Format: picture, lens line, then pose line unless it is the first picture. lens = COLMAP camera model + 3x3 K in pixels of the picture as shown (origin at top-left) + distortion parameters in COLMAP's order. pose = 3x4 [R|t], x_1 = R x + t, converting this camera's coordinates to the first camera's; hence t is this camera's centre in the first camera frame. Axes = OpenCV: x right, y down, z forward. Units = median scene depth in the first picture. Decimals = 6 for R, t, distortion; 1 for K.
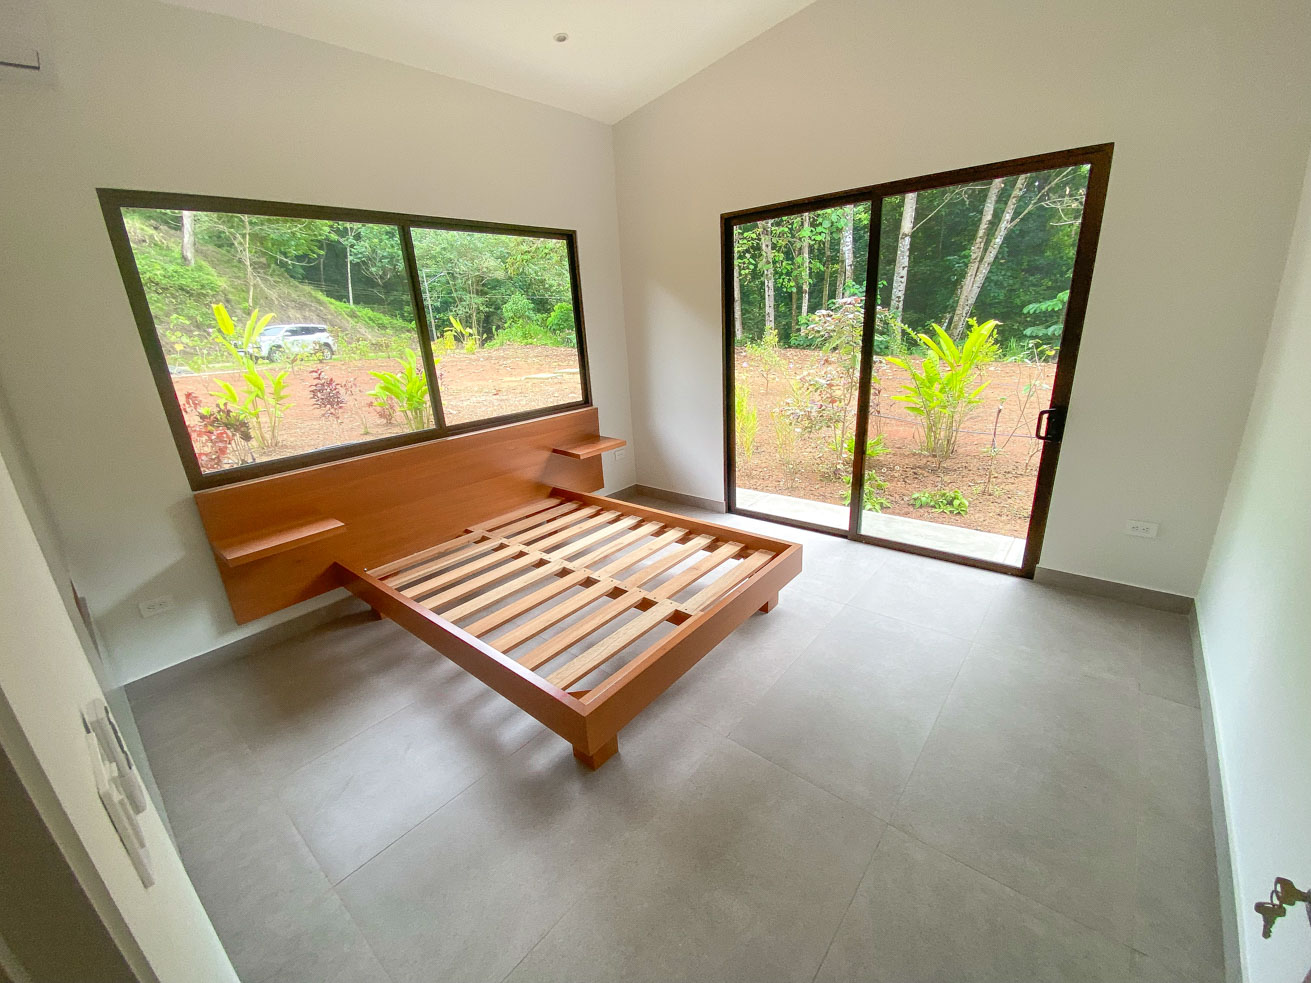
lens RADIAL K [[532.2, 0, 652.4], [0, 532.2, 493.7], [0, 0, 1]] dist [0.002832, -0.009680]
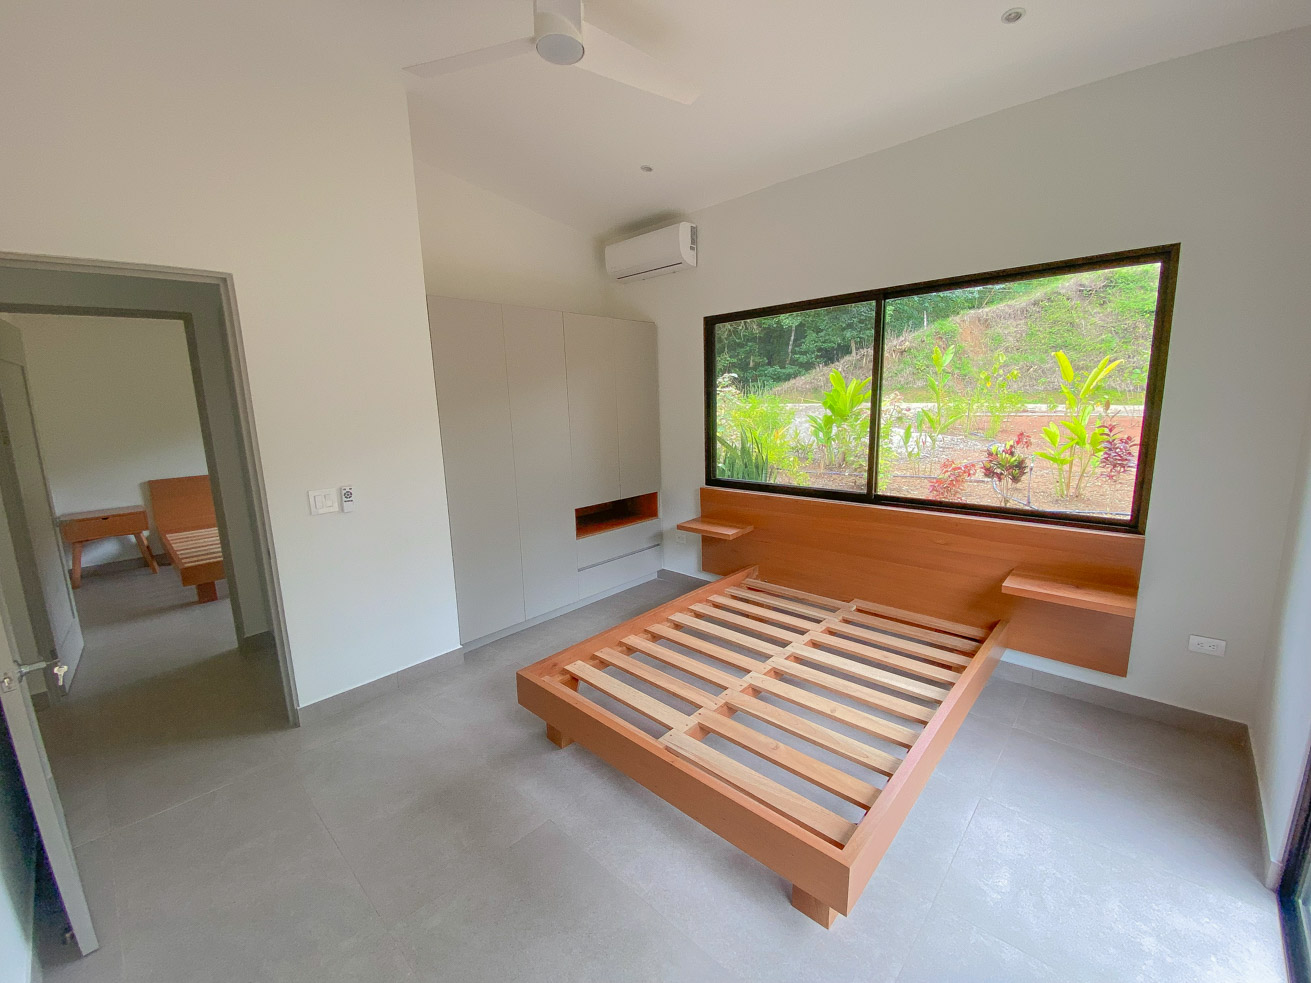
lens RADIAL K [[532.2, 0, 652.4], [0, 532.2, 493.7], [0, 0, 1]] dist [0.002832, -0.009680]
pose [[-0.052341, 0.233461, -0.970956, 0.529380], [-0.284504, 0.928510, 0.238592, -0.222873], [0.957245, 0.288729, 0.017822, 0.547189]]
